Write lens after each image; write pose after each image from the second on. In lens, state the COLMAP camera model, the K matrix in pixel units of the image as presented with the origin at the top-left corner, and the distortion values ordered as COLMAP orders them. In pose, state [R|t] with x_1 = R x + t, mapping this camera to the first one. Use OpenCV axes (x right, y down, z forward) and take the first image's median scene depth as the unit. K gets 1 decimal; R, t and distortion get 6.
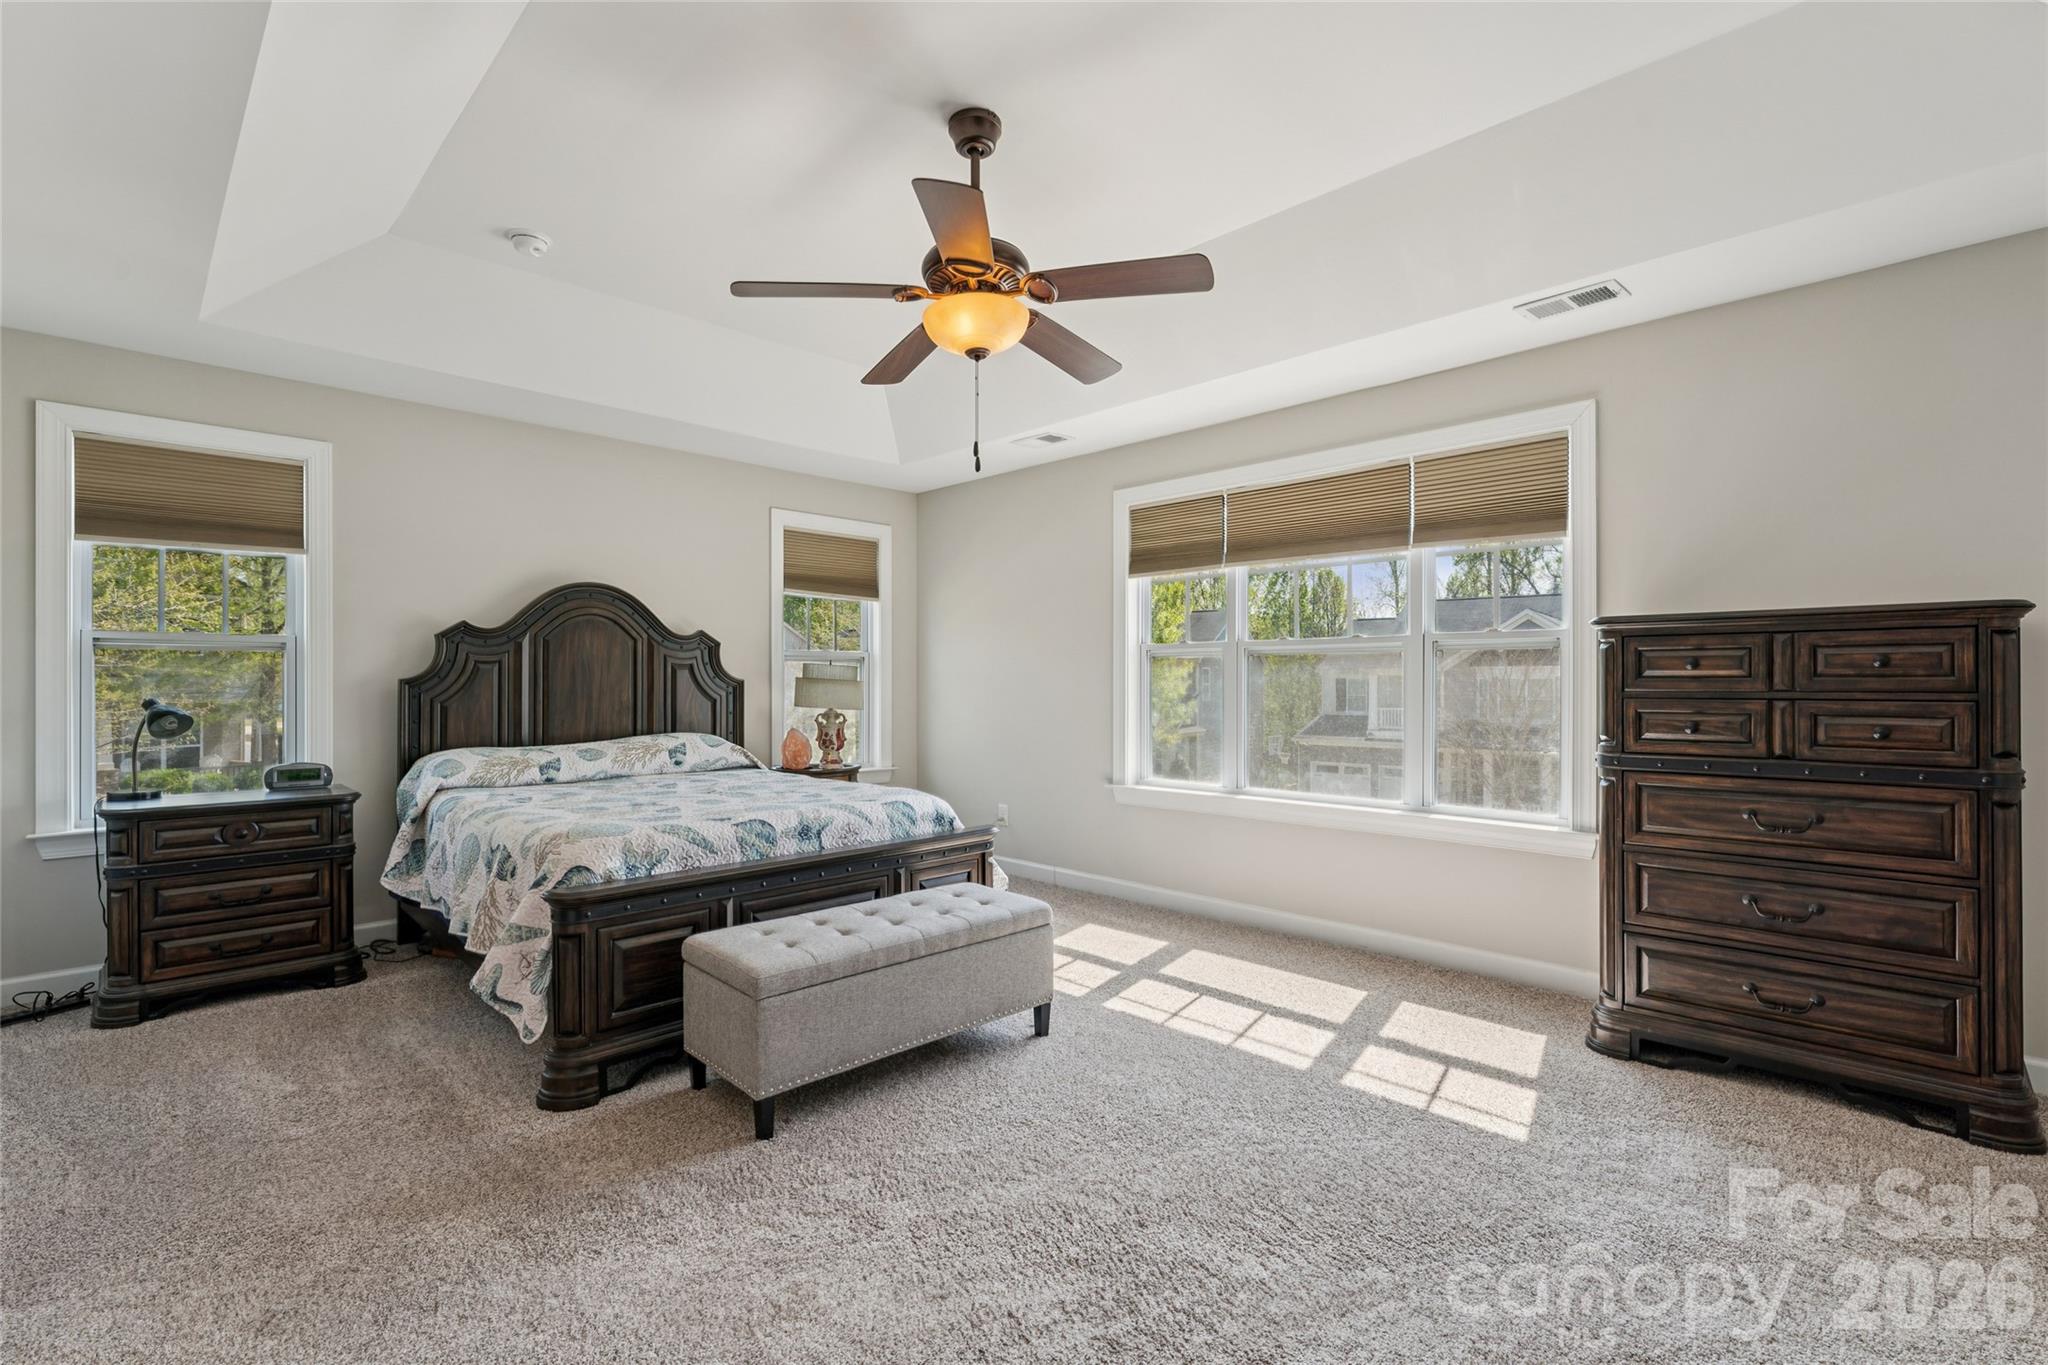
lens RADIAL K [[922.9, 0, 1020.8], [0, 922.9, 681.6], [0, 0, 1]] dist [0.001172, -0.000072]
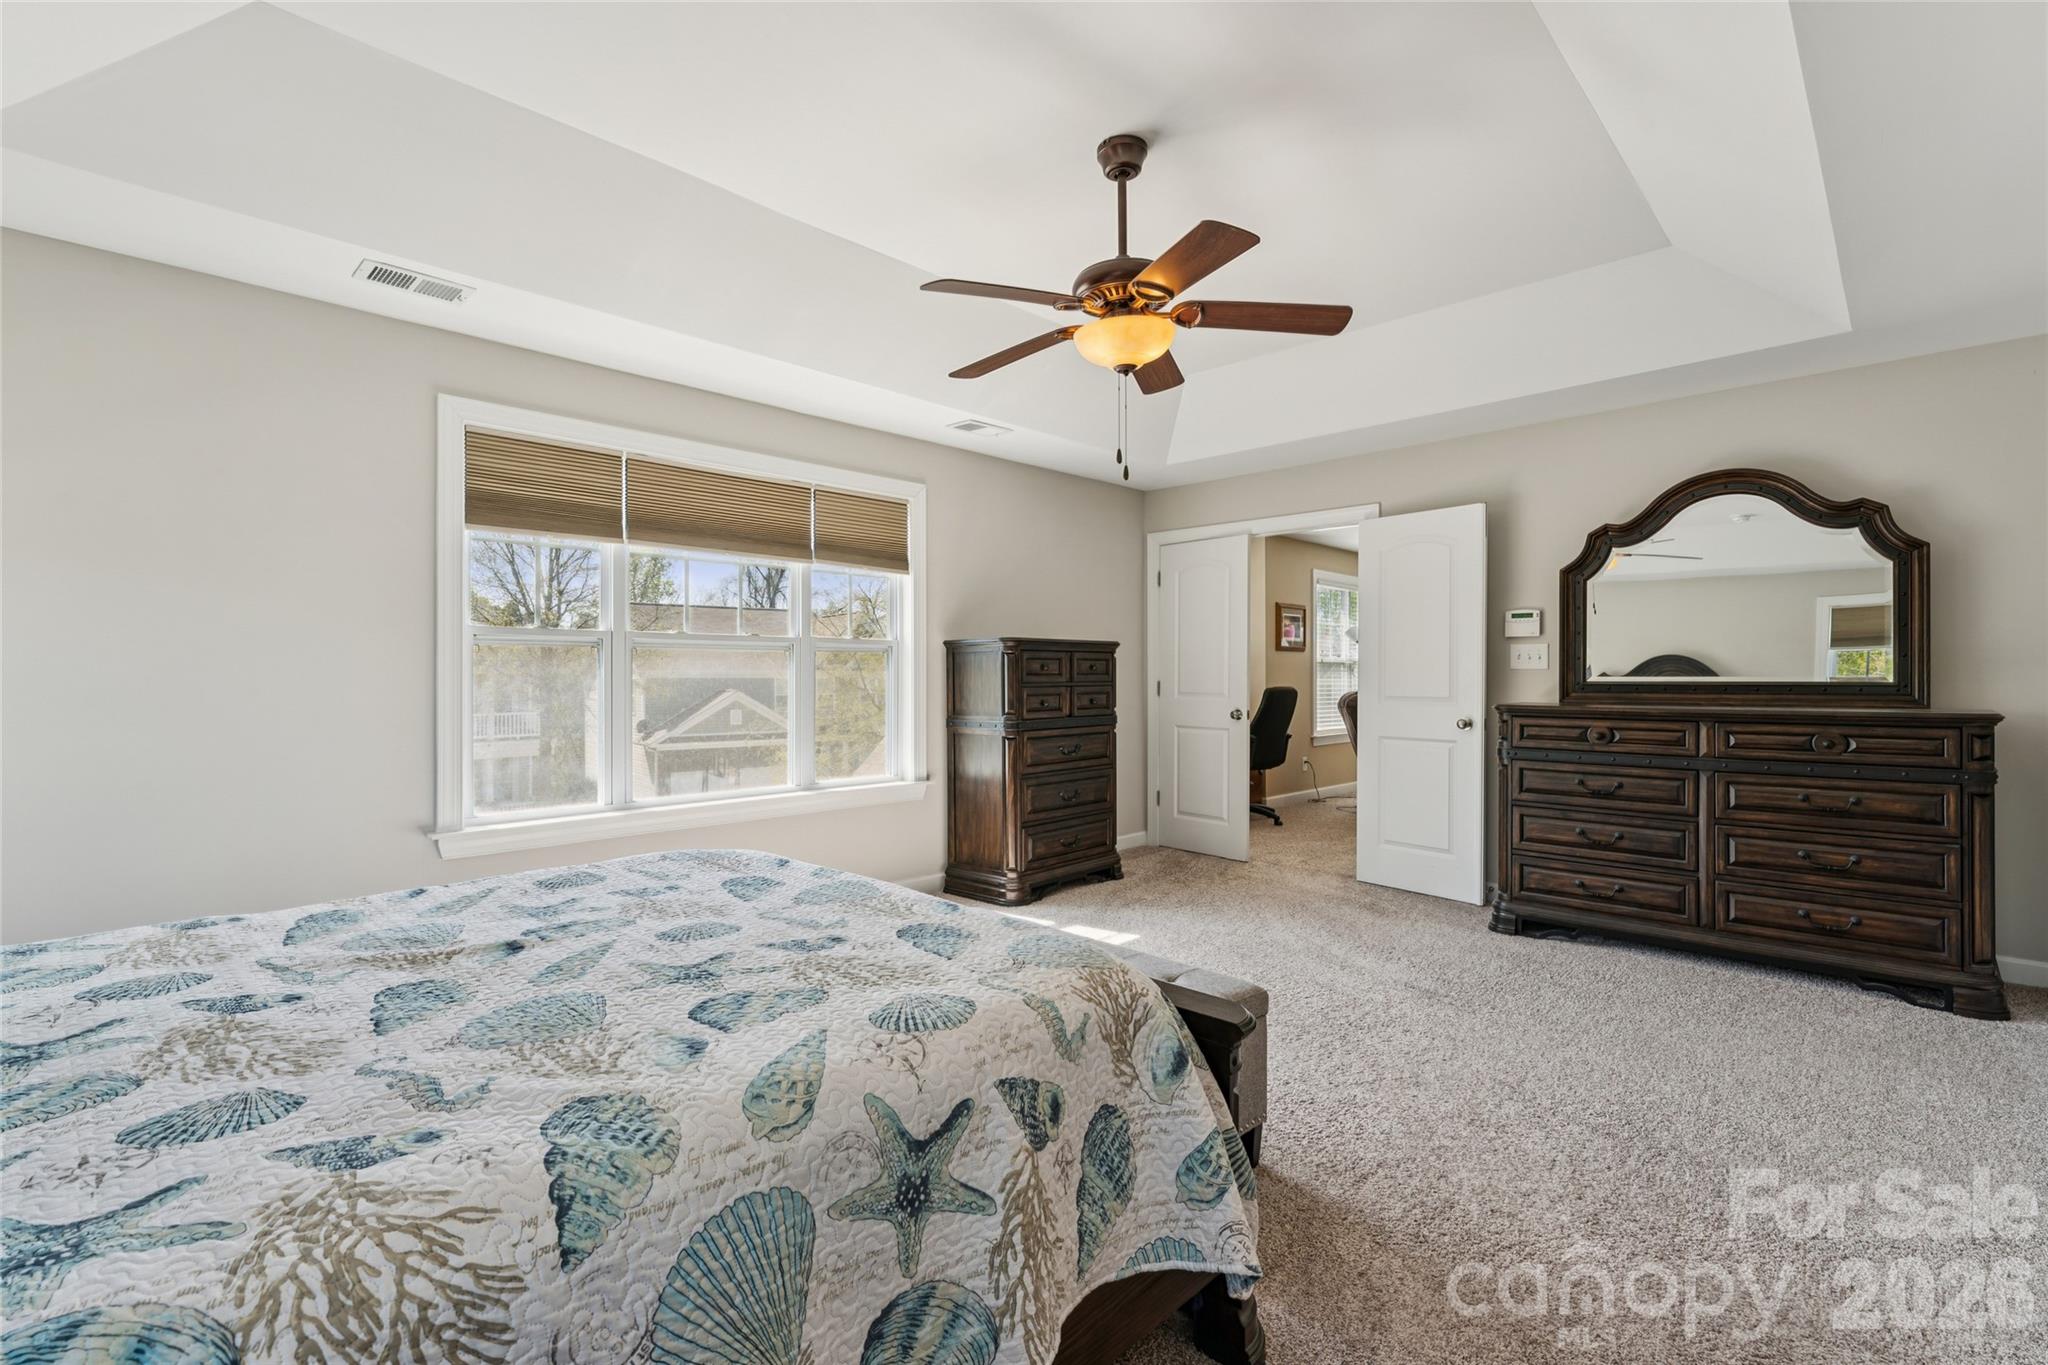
lens RADIAL K [[922.9, 0, 1020.8], [0, 922.9, 681.6], [0, 0, 1]] dist [0.001172, -0.000072]
pose [[-0.018725, -0.004397, 0.999815, -0.749523], [0.001644, 0.999989, 0.004429, 0.000340], [-0.999823, 0.001726, -0.018717, 0.770781]]
